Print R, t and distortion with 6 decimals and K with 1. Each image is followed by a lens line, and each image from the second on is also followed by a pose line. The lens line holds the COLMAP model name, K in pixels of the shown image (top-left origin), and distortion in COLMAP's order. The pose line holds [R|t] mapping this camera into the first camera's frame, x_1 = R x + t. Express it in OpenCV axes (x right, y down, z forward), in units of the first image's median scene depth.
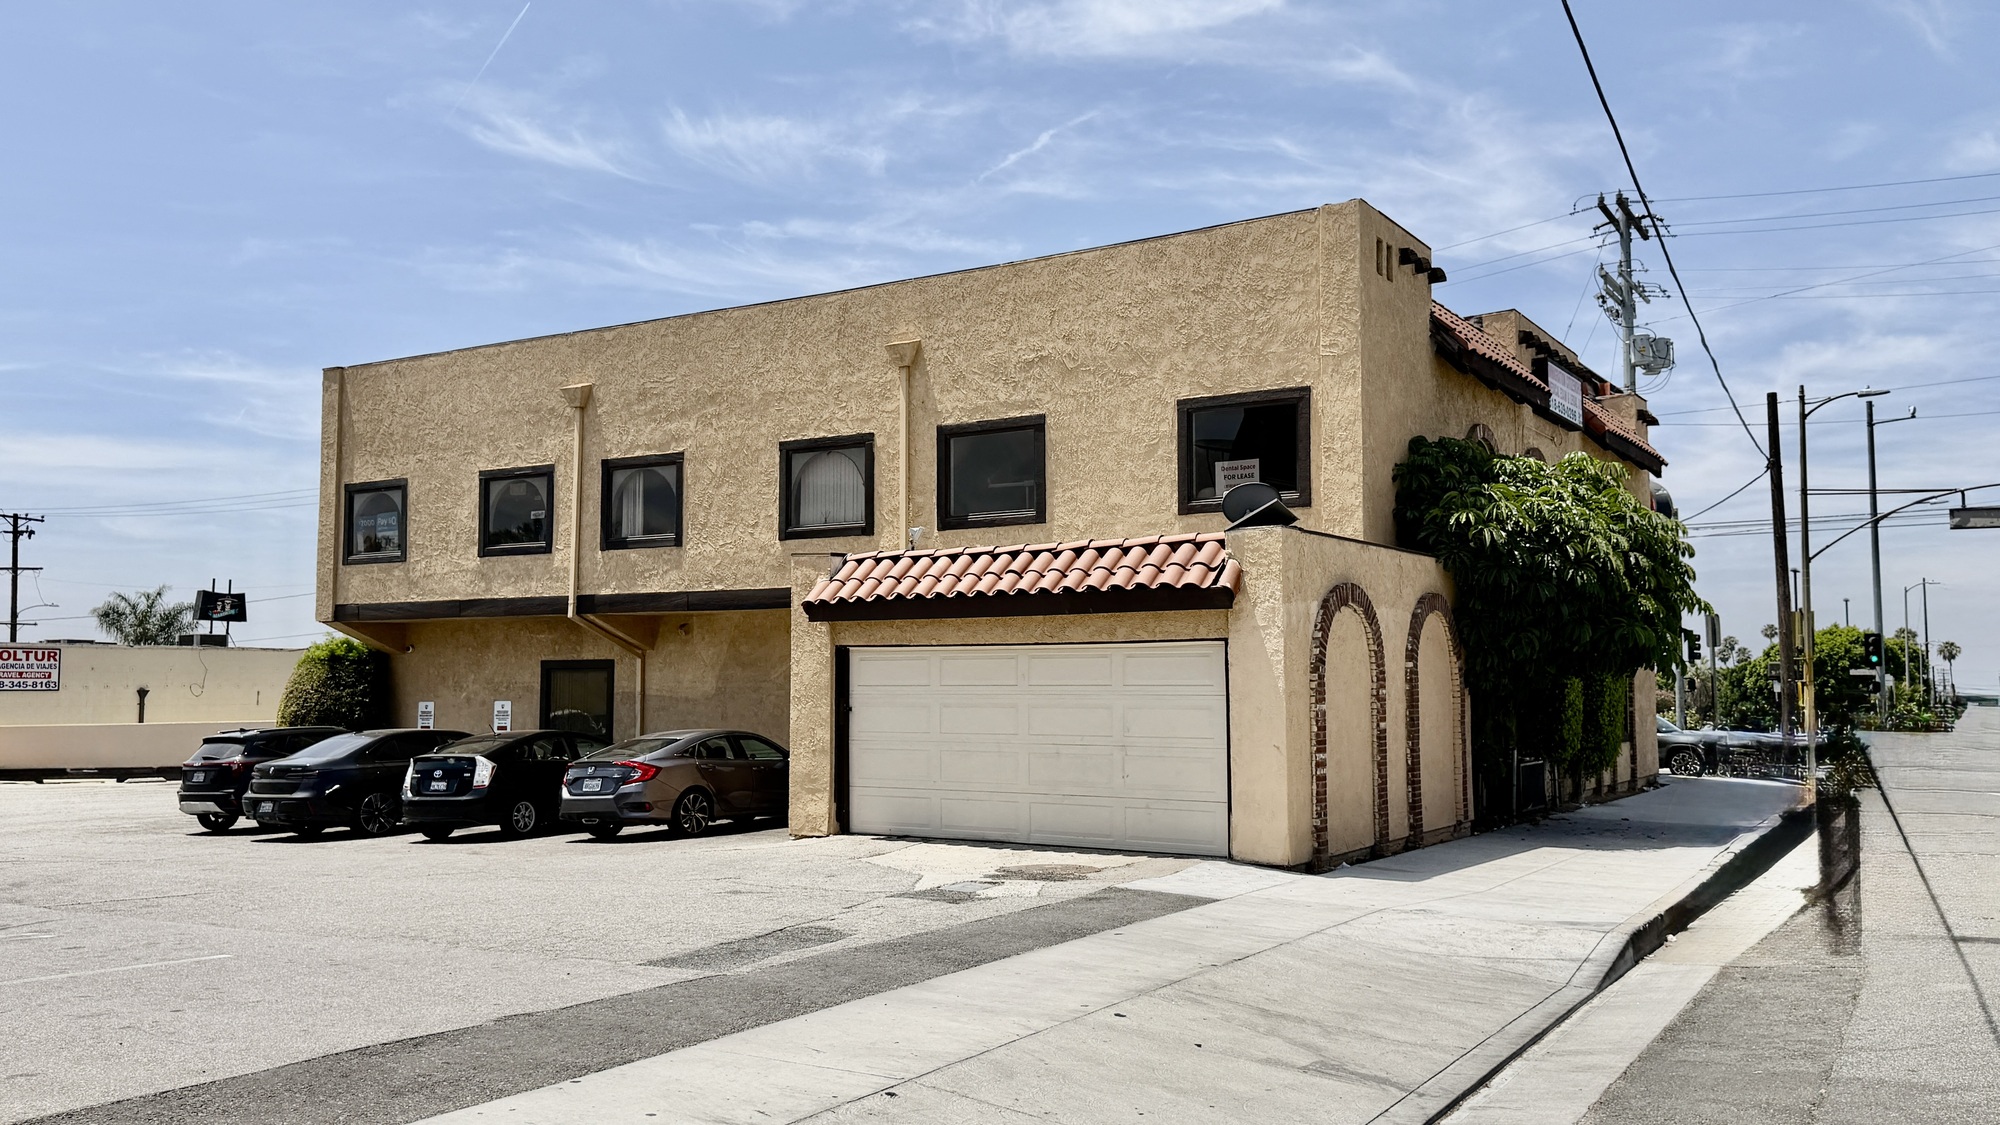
lens RADIAL K [[1573.5, 0, 1002.2], [0, 1573.5, 567.8], [0, 0, 1]] dist [0.126705, -0.002268]
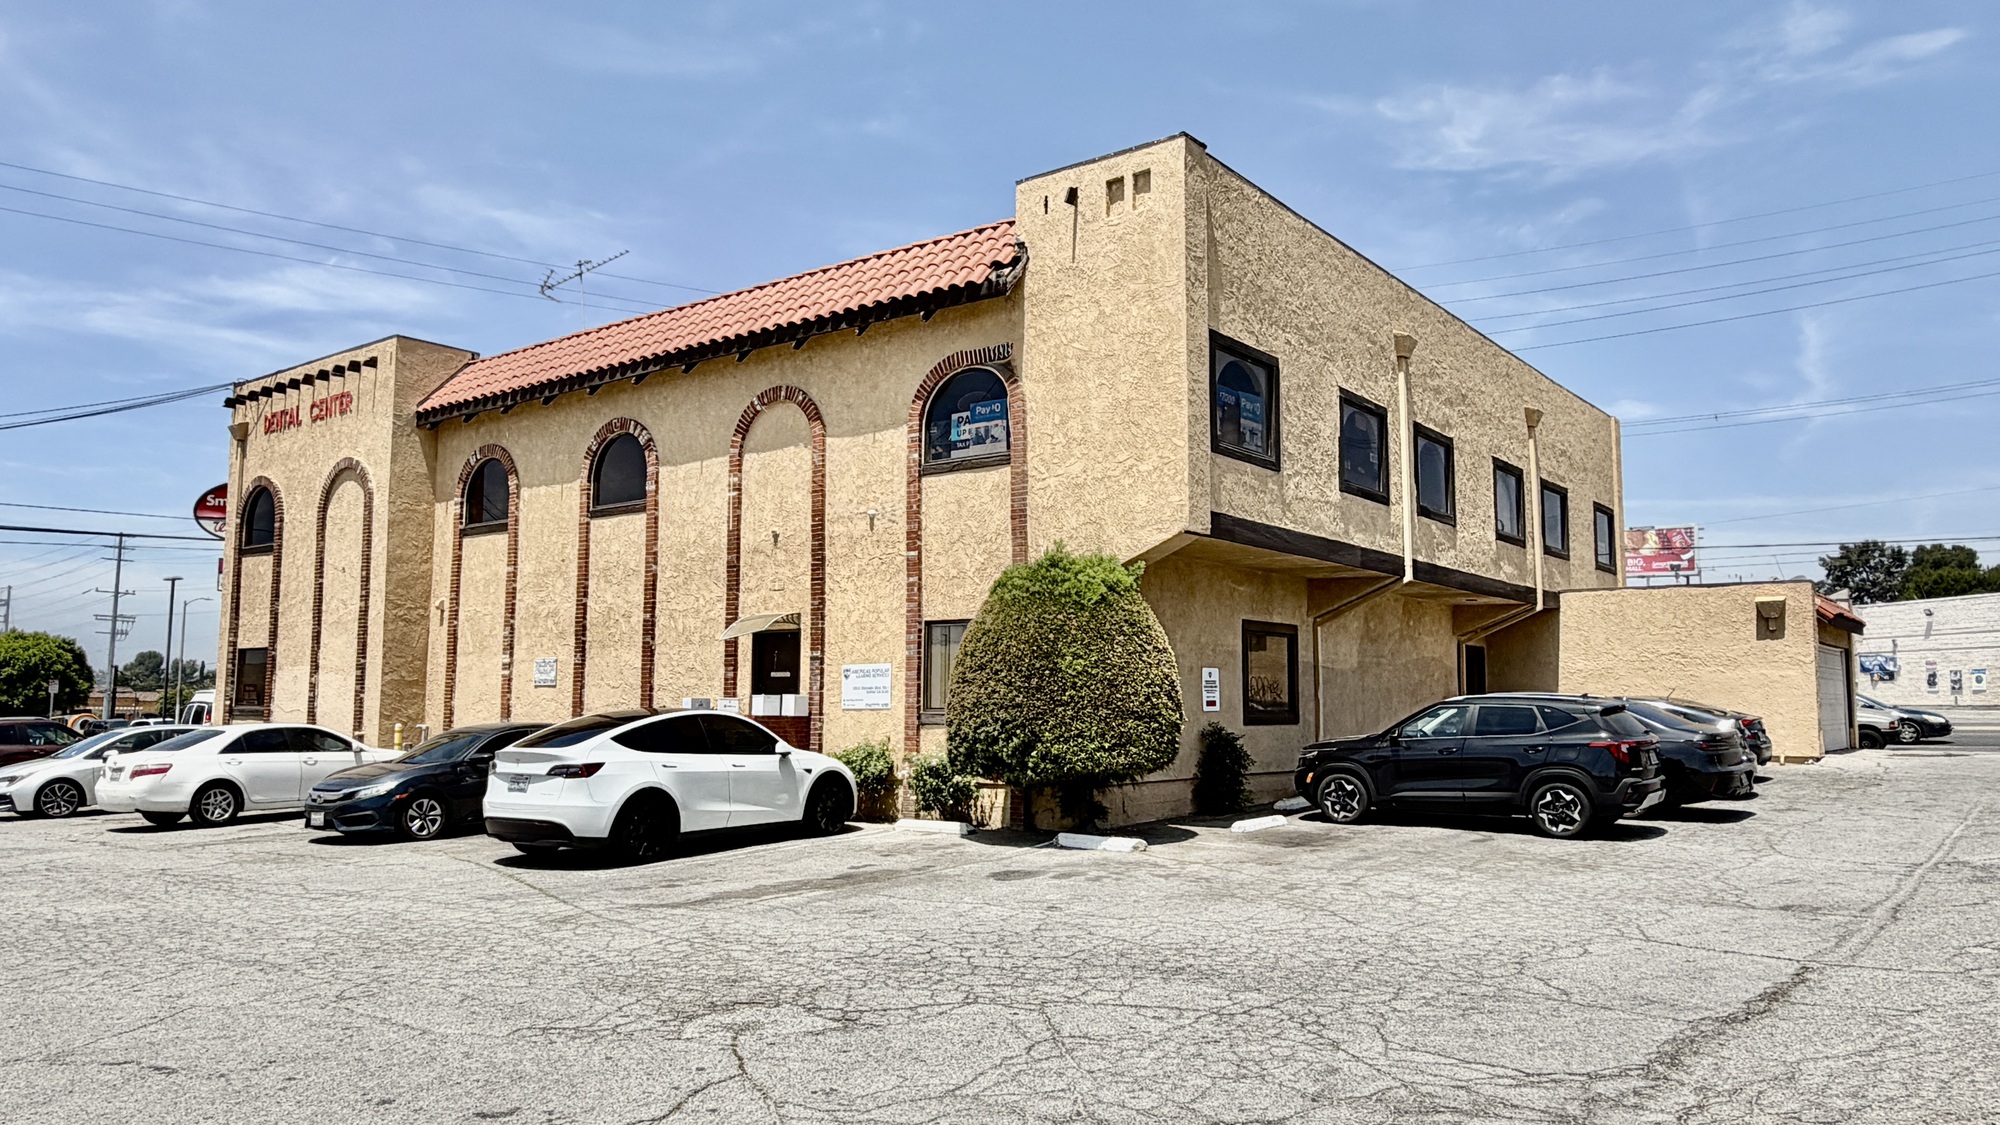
lens RADIAL K [[1380.3, 0, 1004.1], [0, 1380.3, 559.3], [0, 0, 1]] dist [0.006461, 0.001603]
pose [[0.081587, 0.103621, 0.991265, -1.094554], [-0.076703, 0.992284, -0.097414, 0.116016], [-0.993710, -0.068085, 0.088905, 1.167896]]
